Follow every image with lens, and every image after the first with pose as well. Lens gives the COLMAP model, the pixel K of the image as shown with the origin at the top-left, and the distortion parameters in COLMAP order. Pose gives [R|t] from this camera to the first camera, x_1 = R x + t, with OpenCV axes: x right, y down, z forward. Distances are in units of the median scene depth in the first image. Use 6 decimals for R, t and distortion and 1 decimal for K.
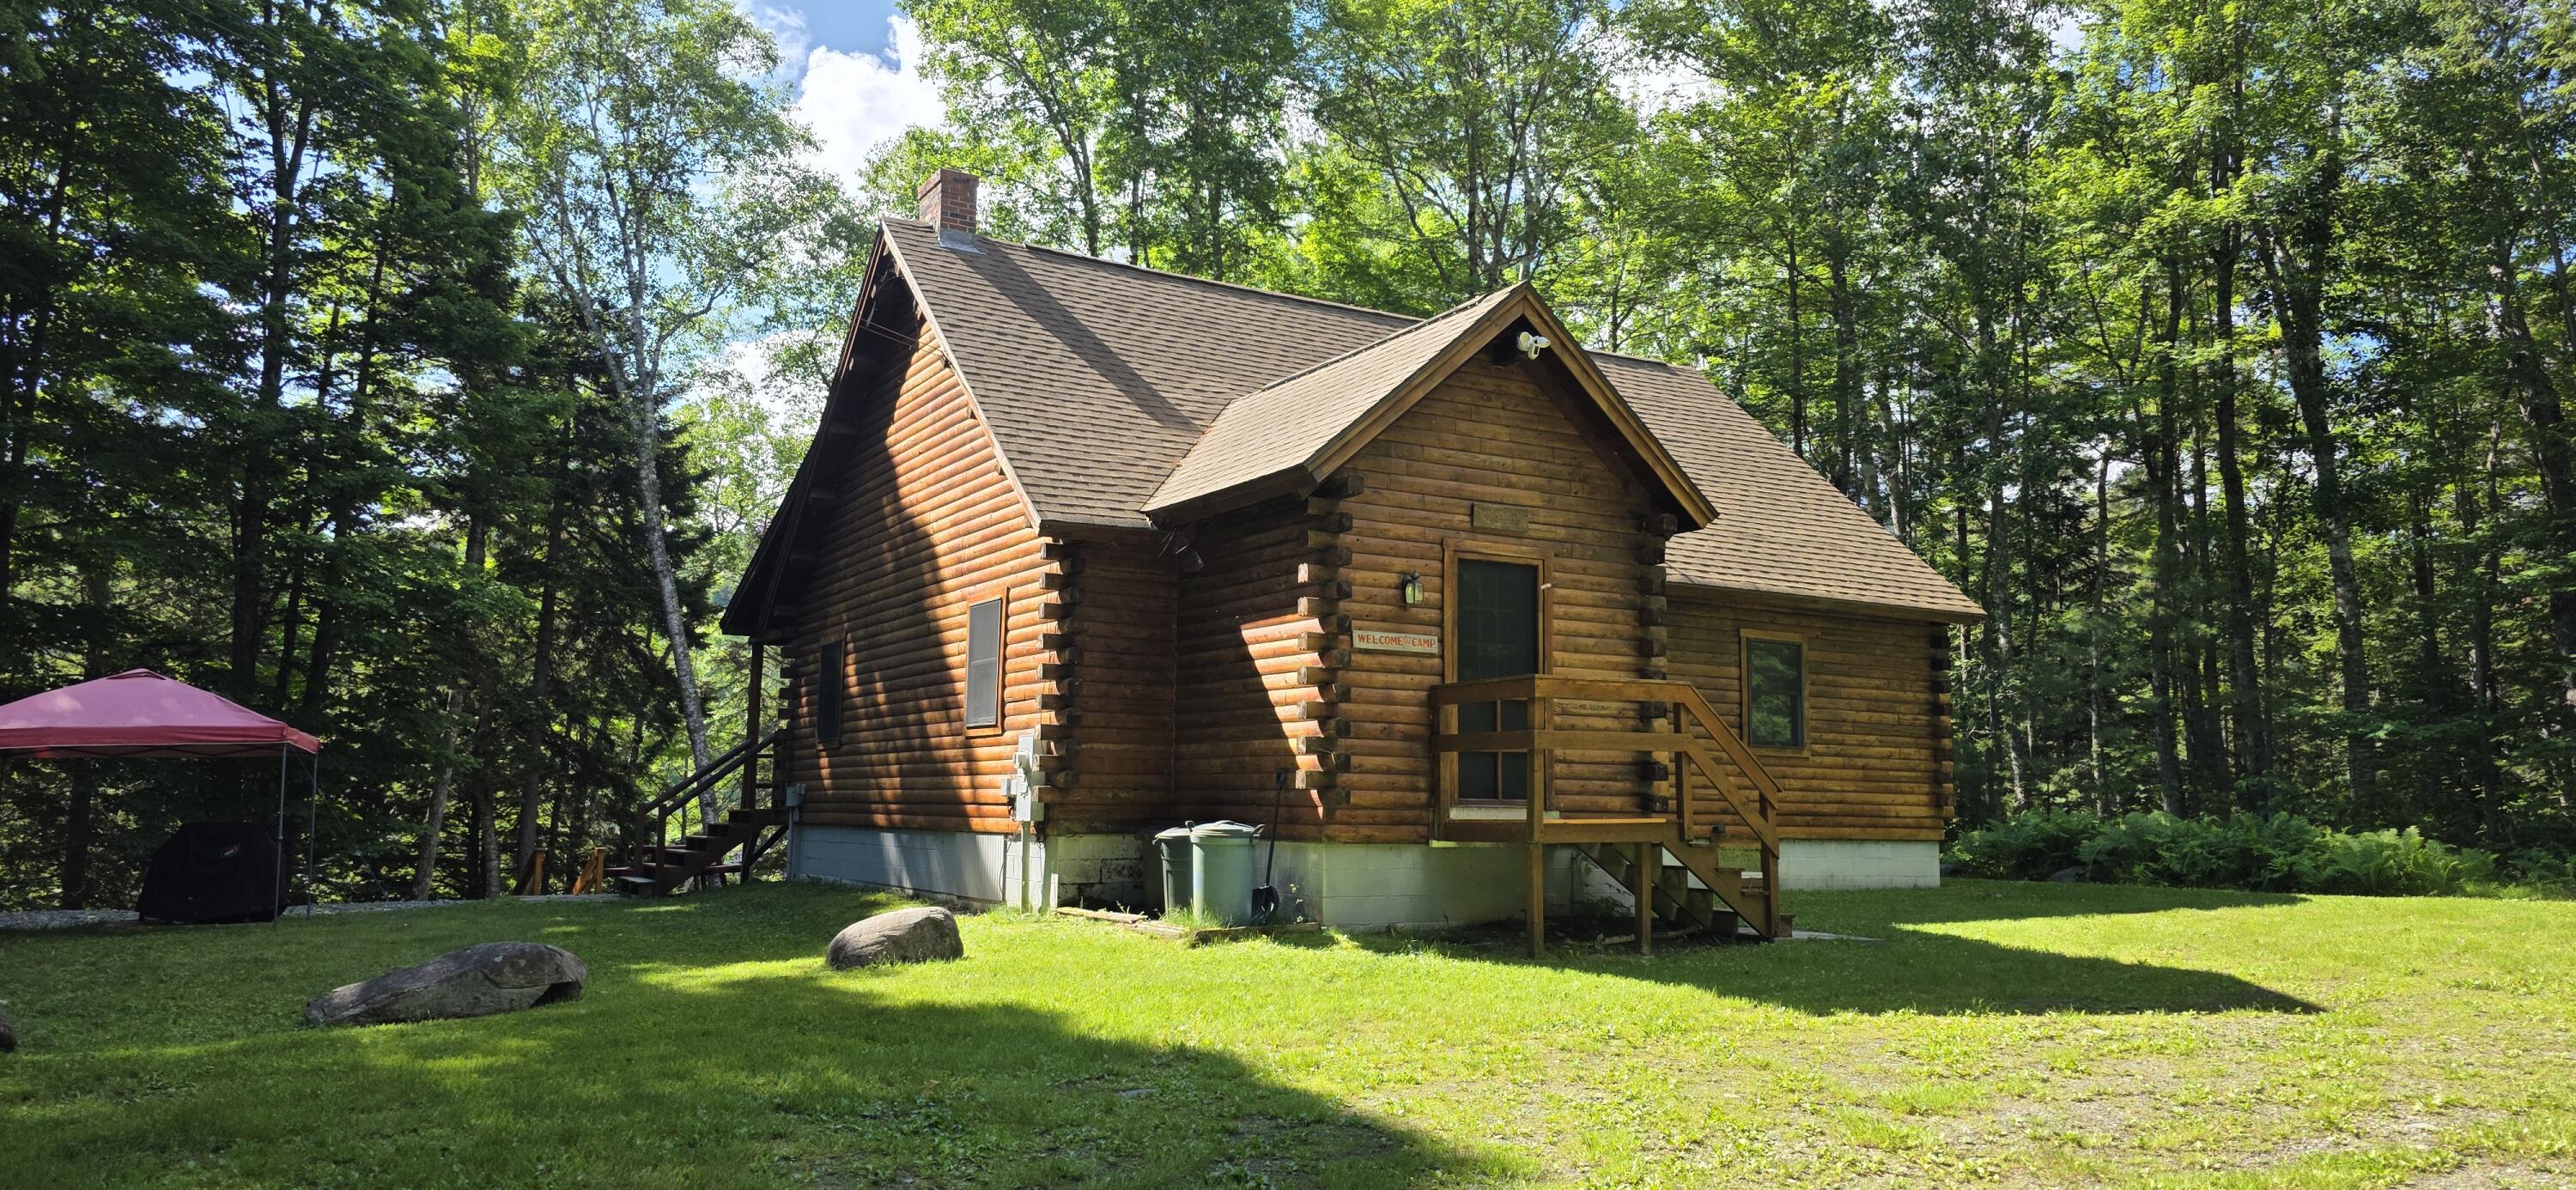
lens RADIAL K [[1617.0, 0, 1288.0], [0, 1617.0, 595.0], [0, 0, 1]] dist [0.067985, -0.094776]
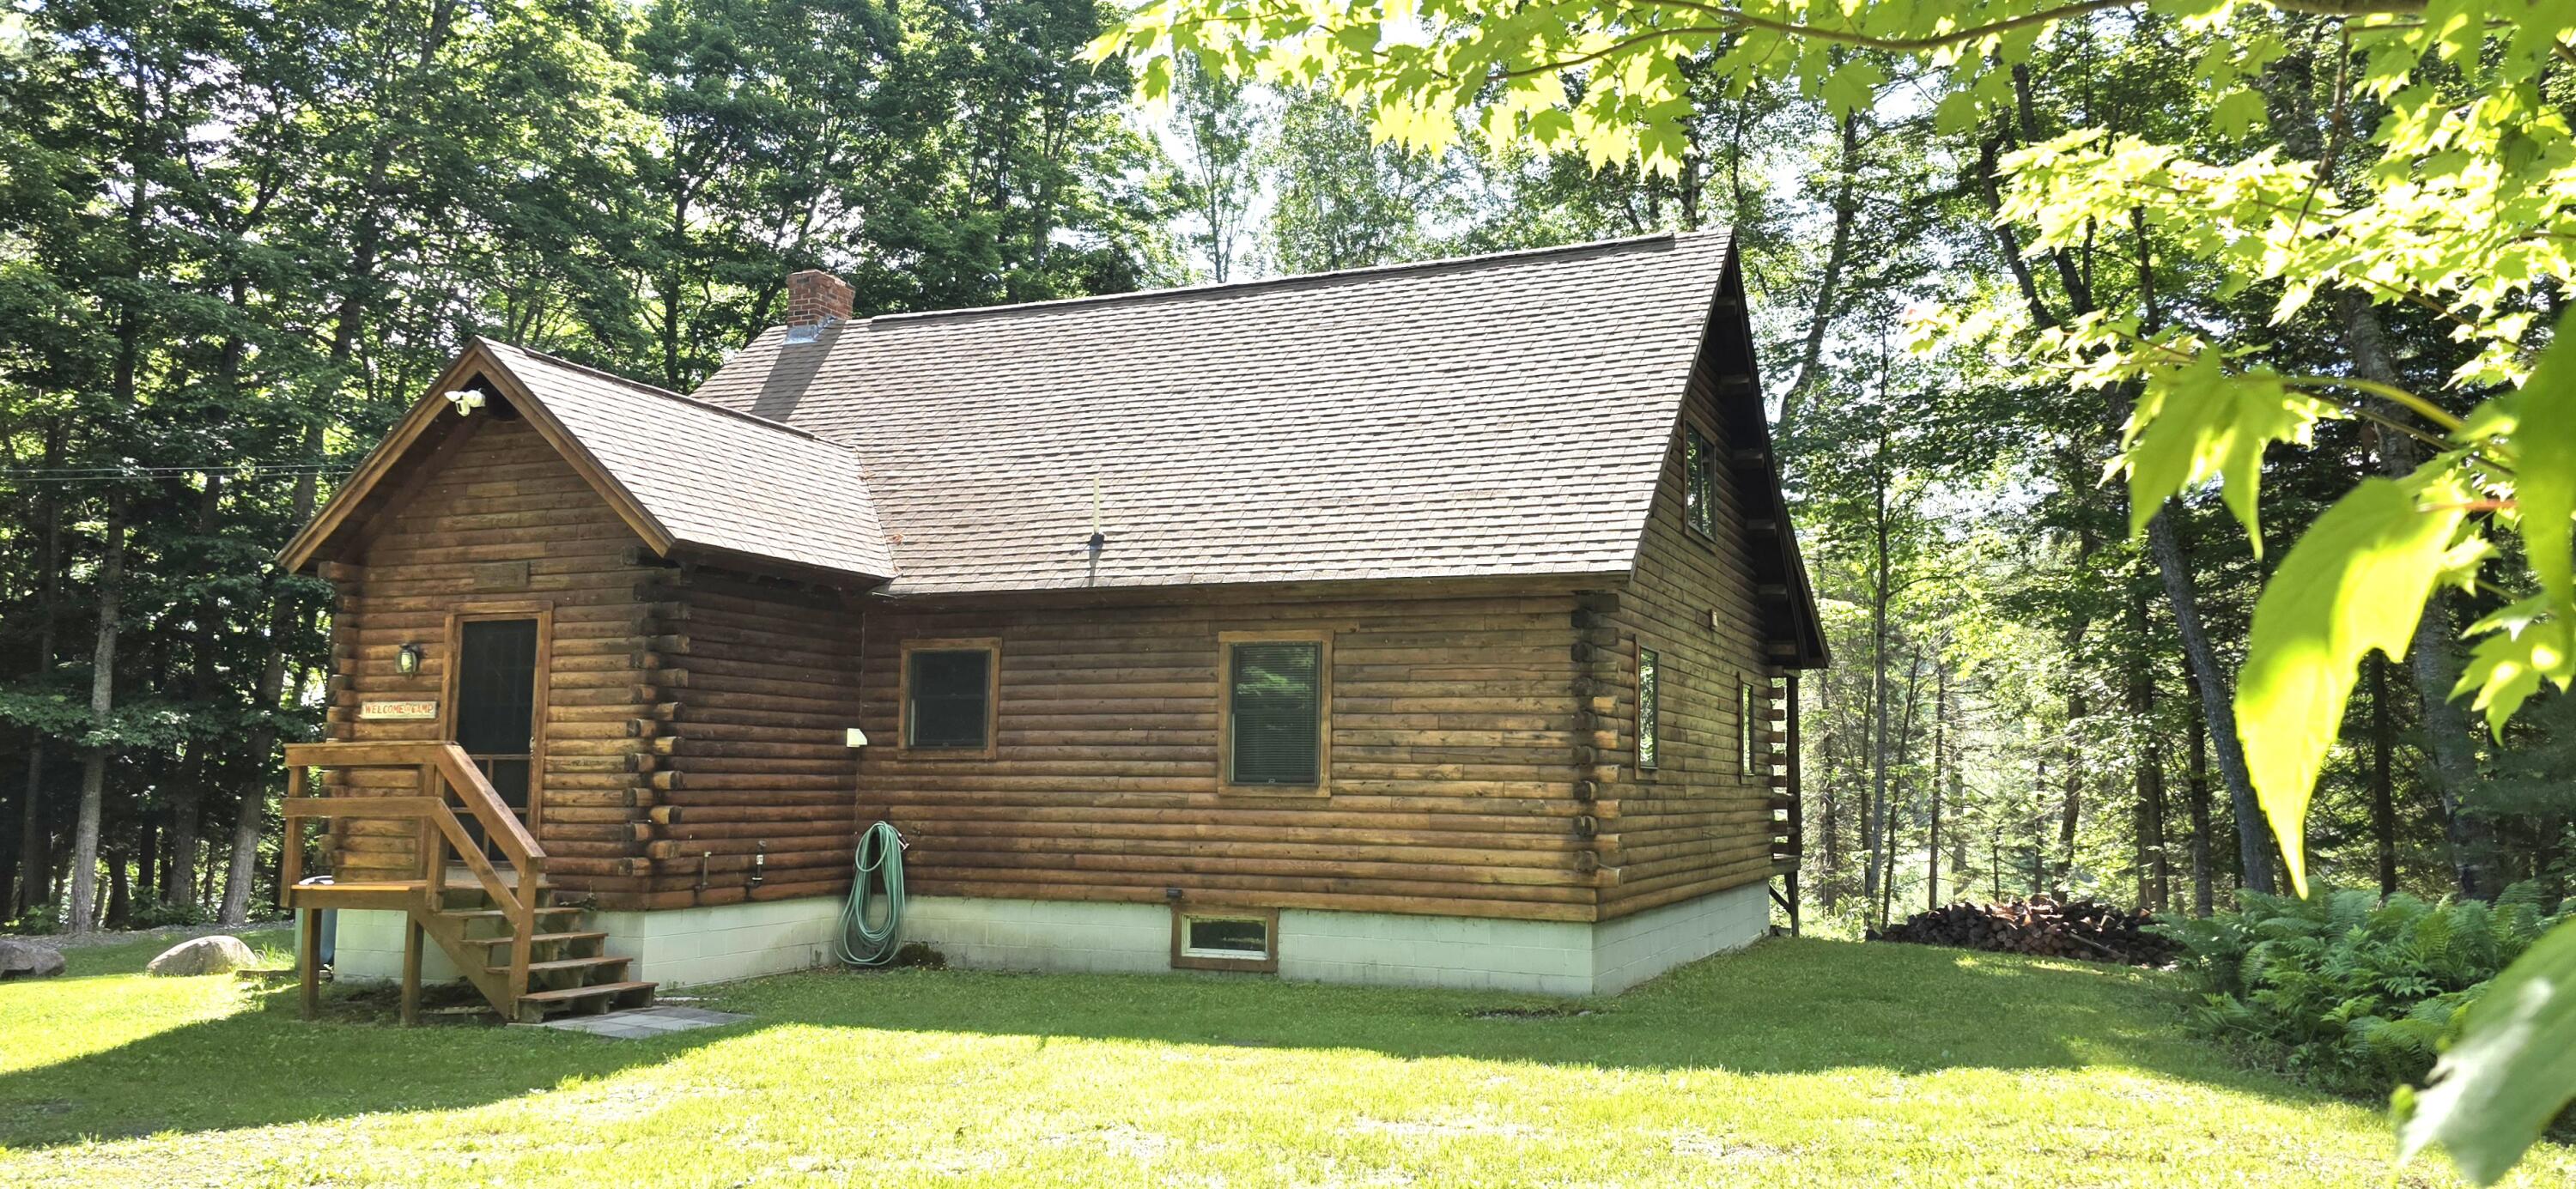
lens RADIAL K [[1616.9, 0, 1288.0], [0, 1616.9, 594.5], [0, 0, 1]] dist [0.067985, -0.094776]
pose [[0.646828, -0.094246, -0.756790, 1.176234], [0.096091, 0.994498, -0.041720, 0.050950], [0.756558, -0.045735, 0.652325, 0.700286]]
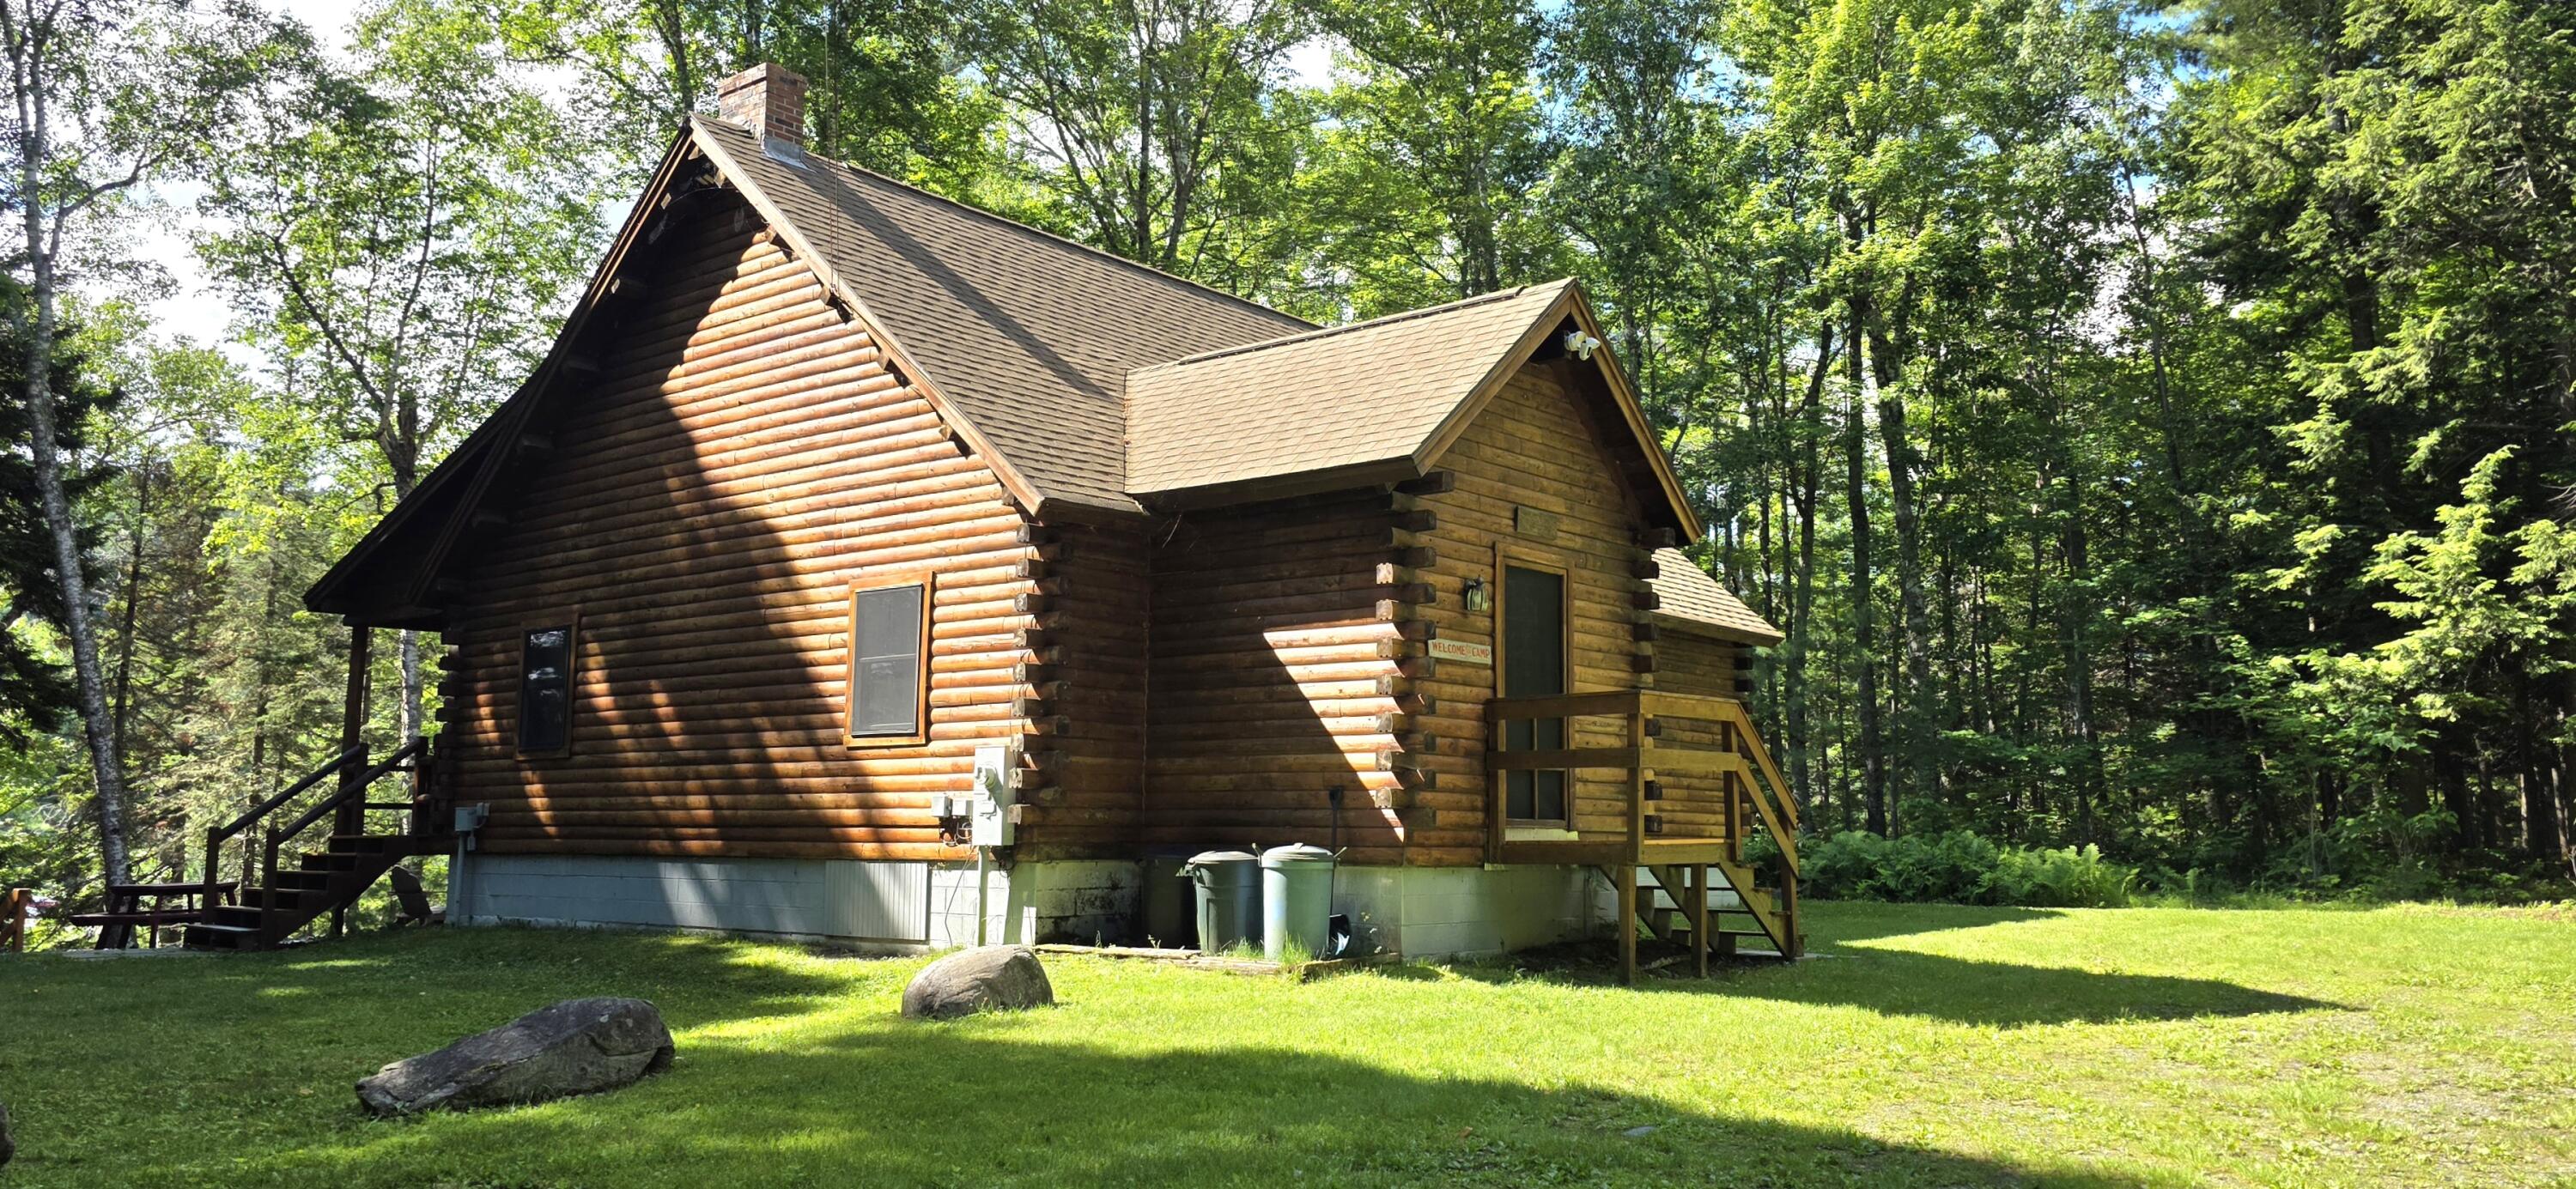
lens RADIAL K [[1808.1, 0, 1288.0], [0, 1808.1, 594.5], [0, 0, 1]] dist [0.036082, -0.001936]
pose [[0.944825, 0.039922, 0.325133, -0.344664], [-0.039941, 0.999180, -0.006622, 0.006613], [-0.325131, -0.006730, 0.945645, 0.041836]]
